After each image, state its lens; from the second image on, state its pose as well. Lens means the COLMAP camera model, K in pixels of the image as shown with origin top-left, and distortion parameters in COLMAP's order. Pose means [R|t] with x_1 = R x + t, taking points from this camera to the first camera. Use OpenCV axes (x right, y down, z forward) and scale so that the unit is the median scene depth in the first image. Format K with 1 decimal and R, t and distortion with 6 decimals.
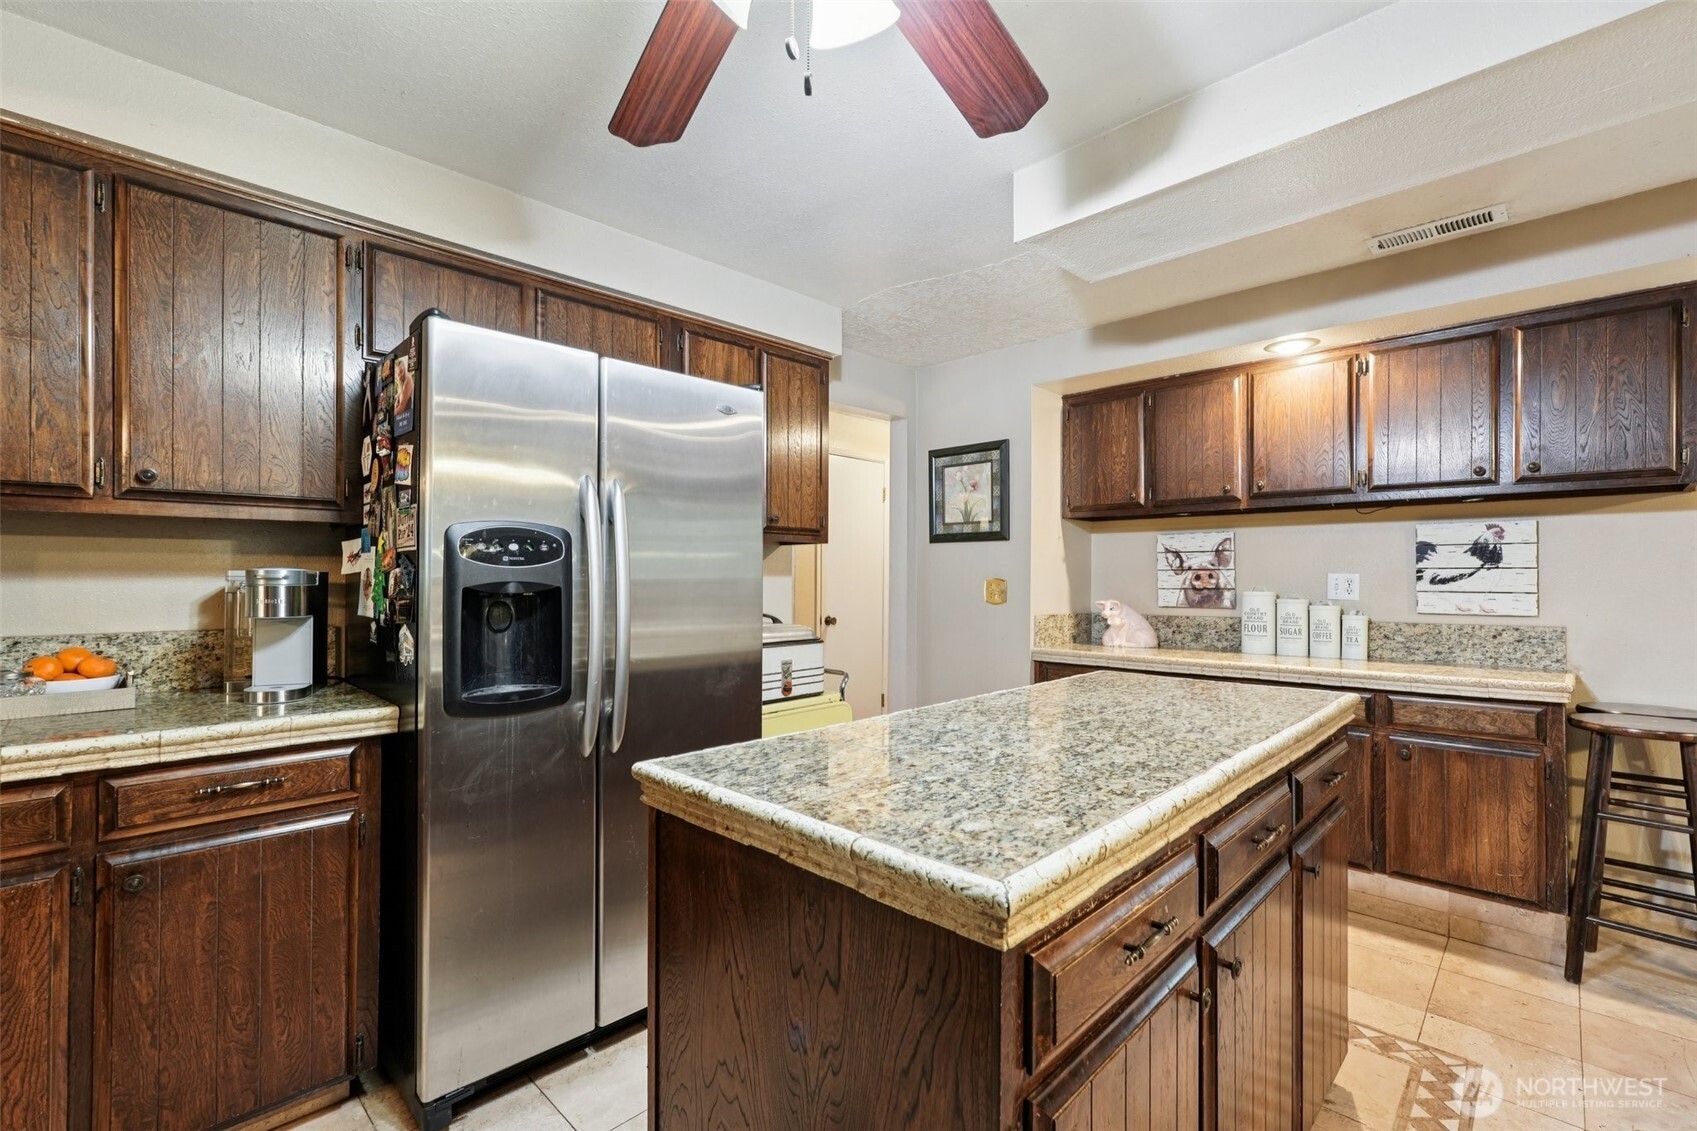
lens RADIAL K [[751.6, 0, 845.2], [0, 751.6, 575.6], [0, 0, 1]] dist [-0.017069, 0.005385]
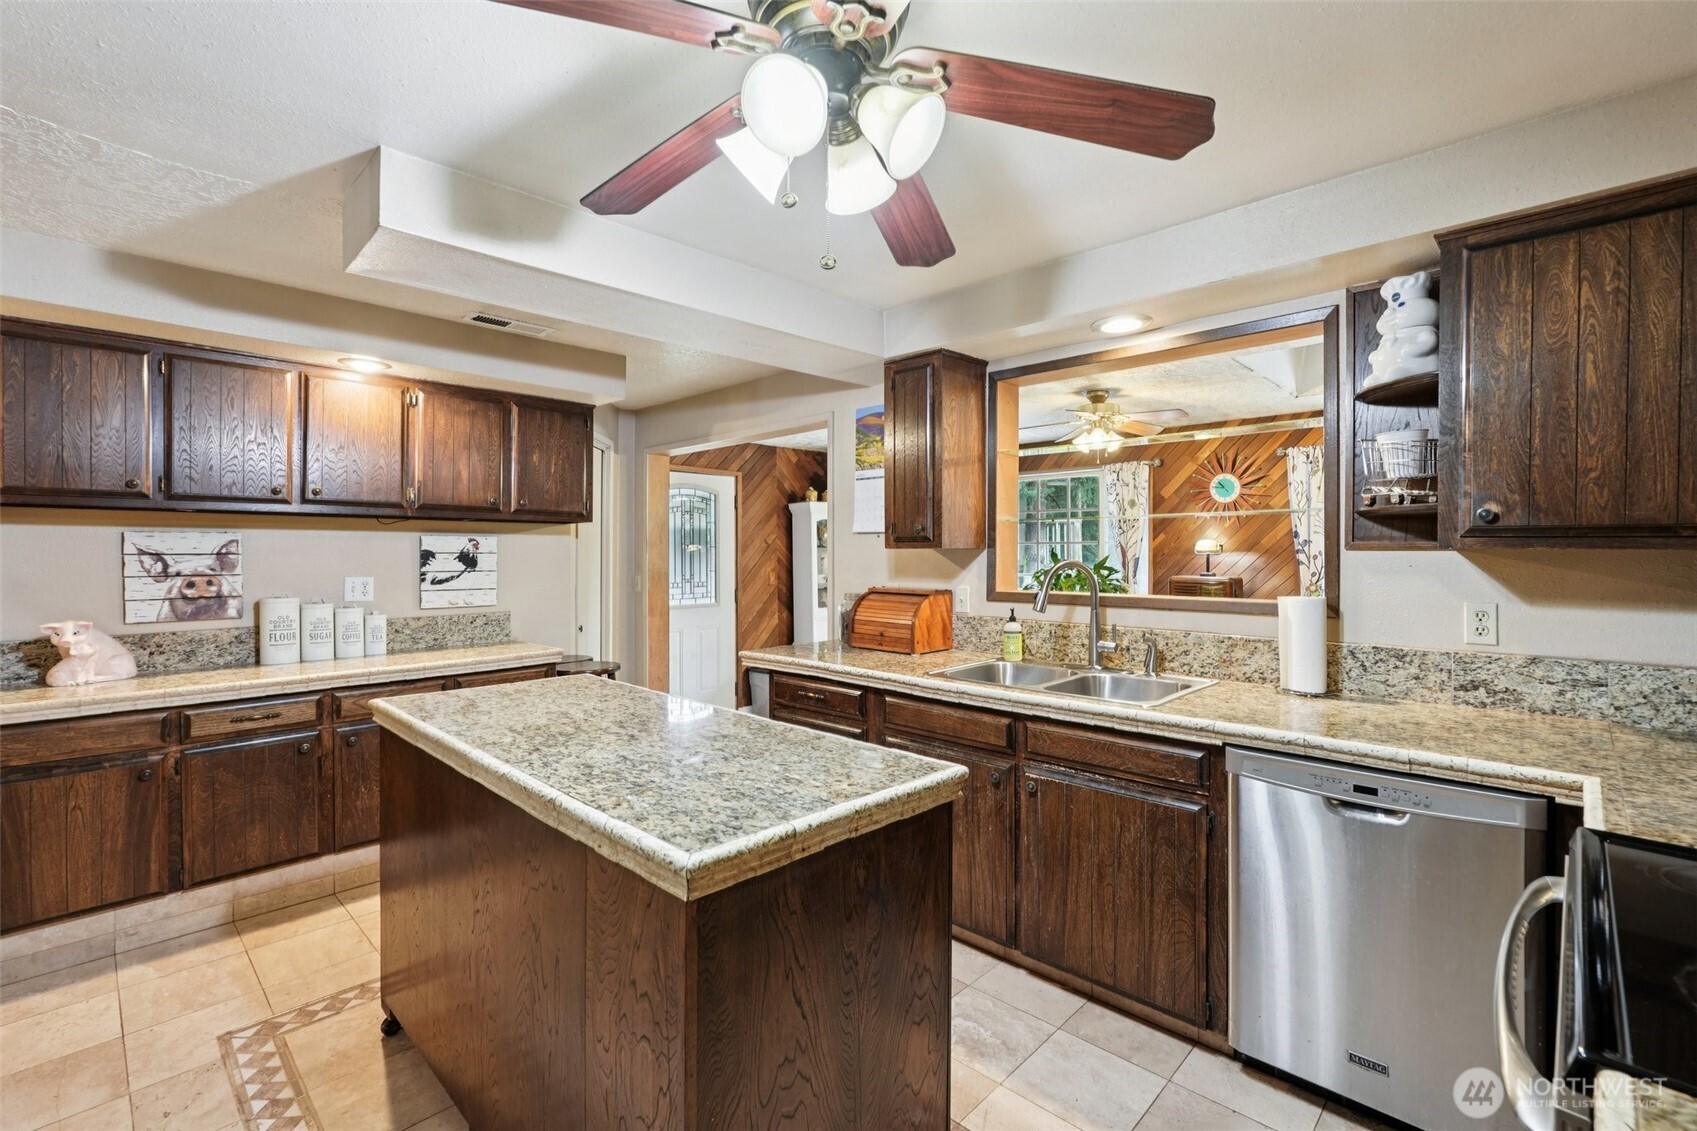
lens RADIAL K [[751.6, 0, 859.6], [0, 751.6, 557.0], [0, 0, 1]] dist [-0.017069, 0.005385]
pose [[-0.021061, -0.008288, 0.999744, -0.466223], [-0.004982, 0.999954, 0.008185, -0.048131], [-0.999766, -0.004809, -0.021102, 0.324204]]
